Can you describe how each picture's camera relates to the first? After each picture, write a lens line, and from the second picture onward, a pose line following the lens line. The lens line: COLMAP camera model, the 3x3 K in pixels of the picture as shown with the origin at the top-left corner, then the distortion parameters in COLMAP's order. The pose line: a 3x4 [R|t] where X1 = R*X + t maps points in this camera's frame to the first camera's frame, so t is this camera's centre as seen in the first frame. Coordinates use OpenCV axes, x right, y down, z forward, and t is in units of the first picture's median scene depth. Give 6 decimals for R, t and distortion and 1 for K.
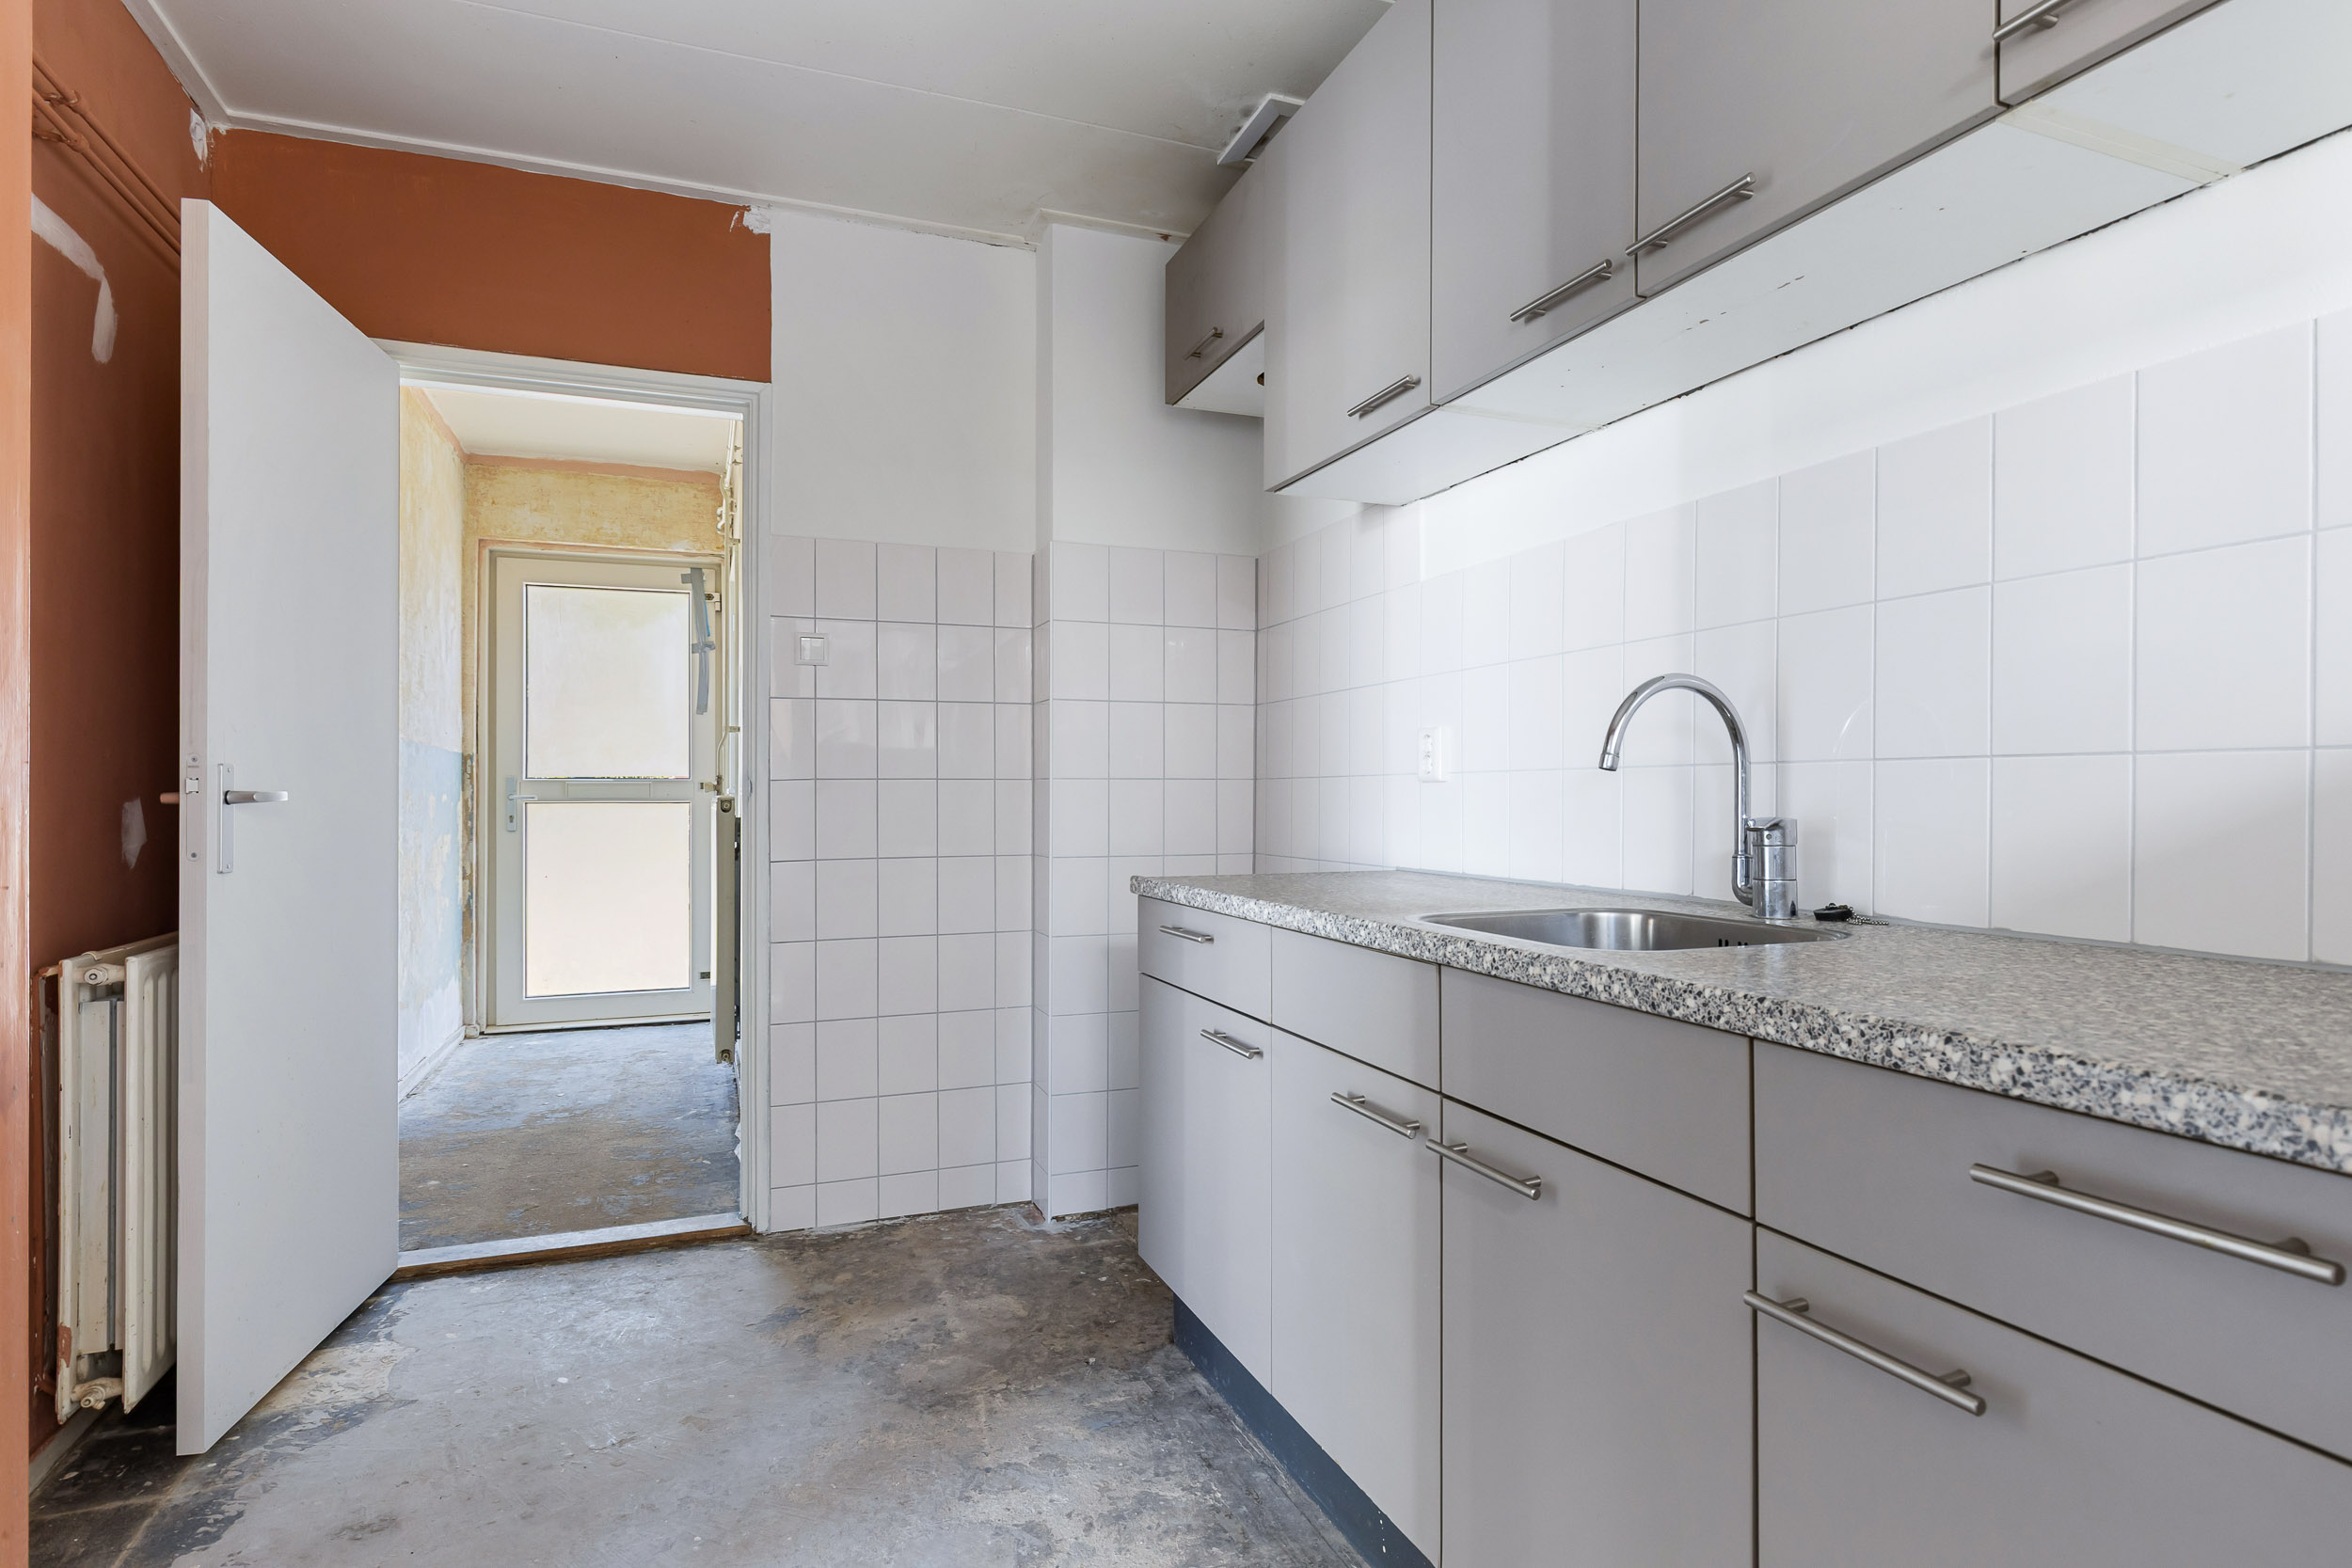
lens RADIAL K [[1229.0, 0, 1176.0], [0, 1229.0, 784.0], [0, 0, 1]] dist [0.000605, 0.000882]
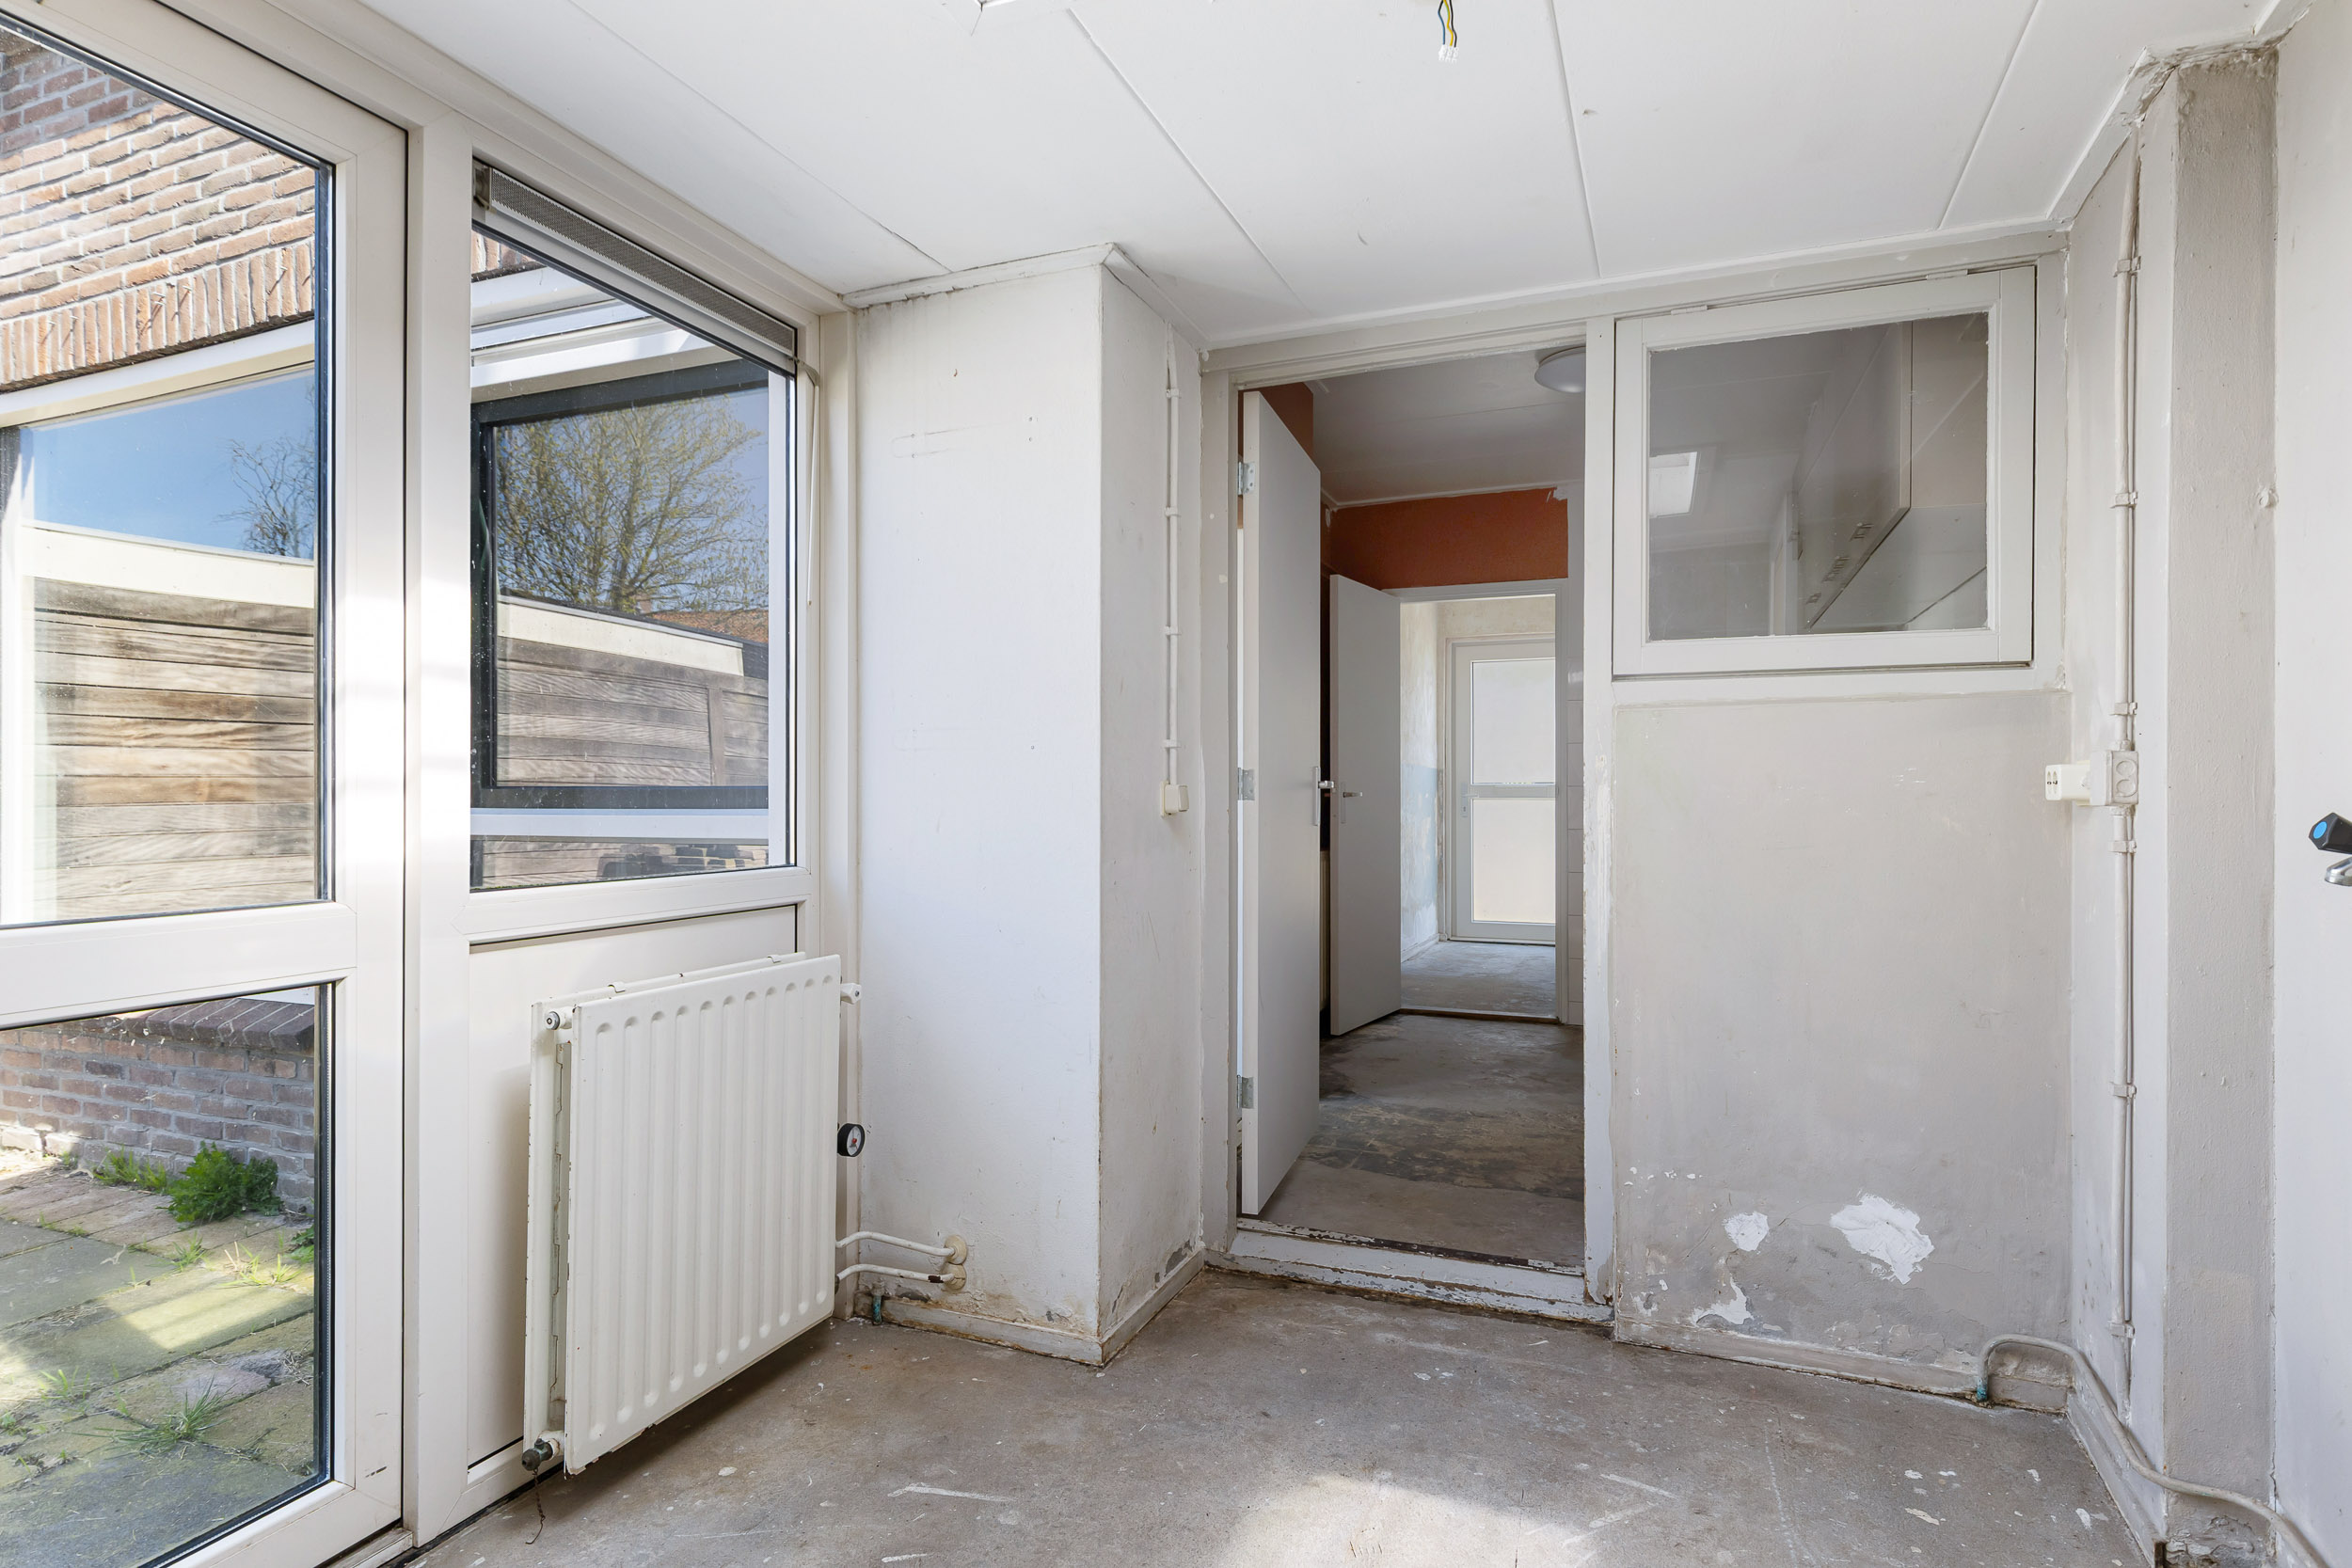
lens RADIAL K [[1229.0, 0, 1176.0], [0, 1229.0, 784.0], [0, 0, 1]] dist [0.000605, 0.000882]
pose [[0.730957, -0.001224, -0.682423, 0.287016], [-0.001781, 0.999992, -0.003701, 0.003525], [0.682421, 0.003921, 0.730948, -0.440790]]
